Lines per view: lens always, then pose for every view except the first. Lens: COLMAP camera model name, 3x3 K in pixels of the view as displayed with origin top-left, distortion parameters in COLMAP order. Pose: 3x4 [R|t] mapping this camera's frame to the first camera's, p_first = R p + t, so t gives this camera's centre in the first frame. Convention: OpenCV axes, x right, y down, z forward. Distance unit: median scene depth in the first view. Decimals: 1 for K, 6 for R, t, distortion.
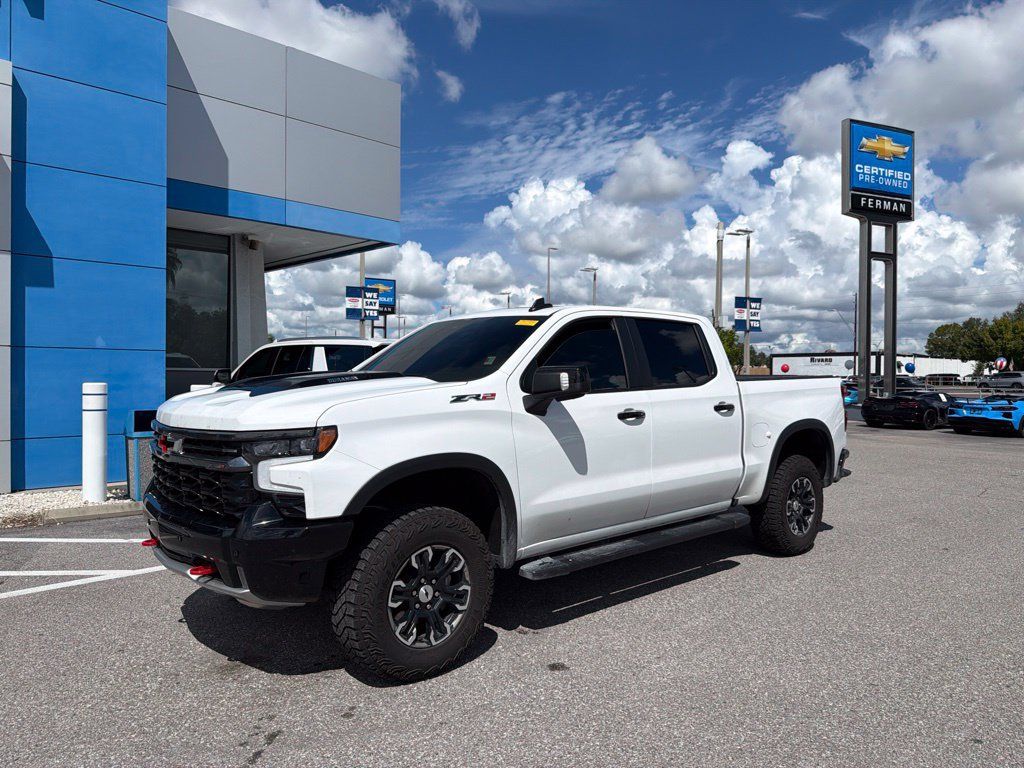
lens RADIAL K [[723.8, 0, 515.5], [0, 723.8, 389.1], [0, 0, 1]] dist [0.033953, -0.047842]
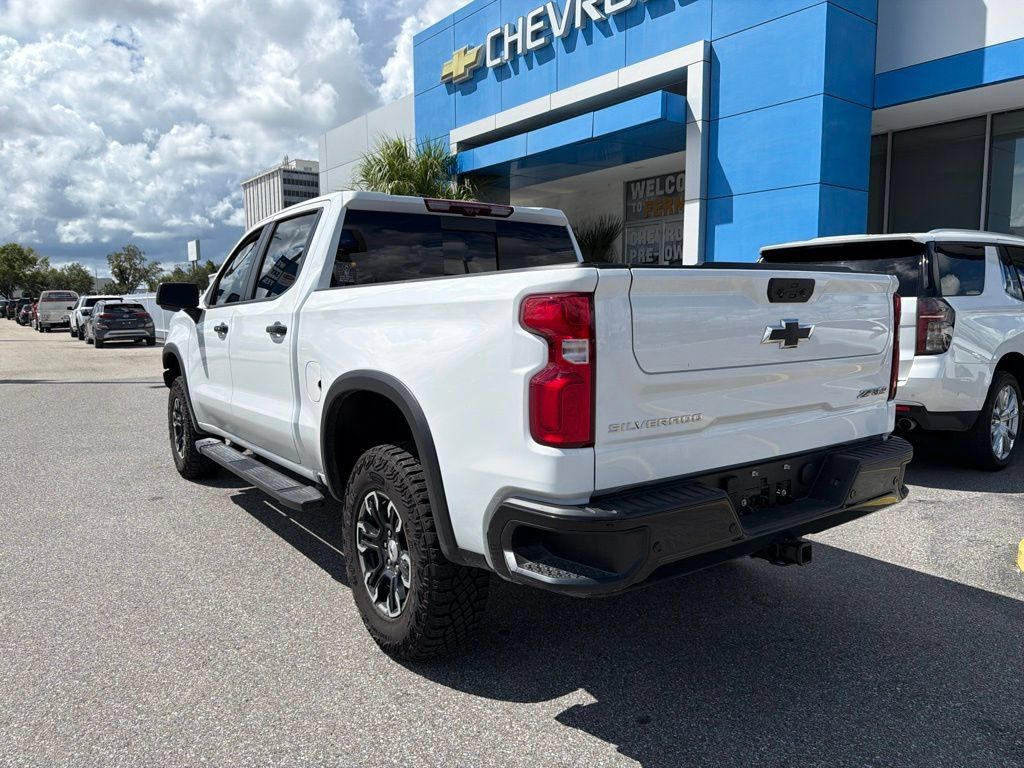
lens RADIAL K [[723.8, 0, 511.9], [0, 723.8, 390.2], [0, 0, 1]] dist [0.033953, -0.047842]
pose [[-0.110689, 0.108894, -0.987871, 0.921361], [-0.011171, 0.993780, 0.110797, 0.003358], [0.993792, 0.023300, -0.108784, 1.244432]]
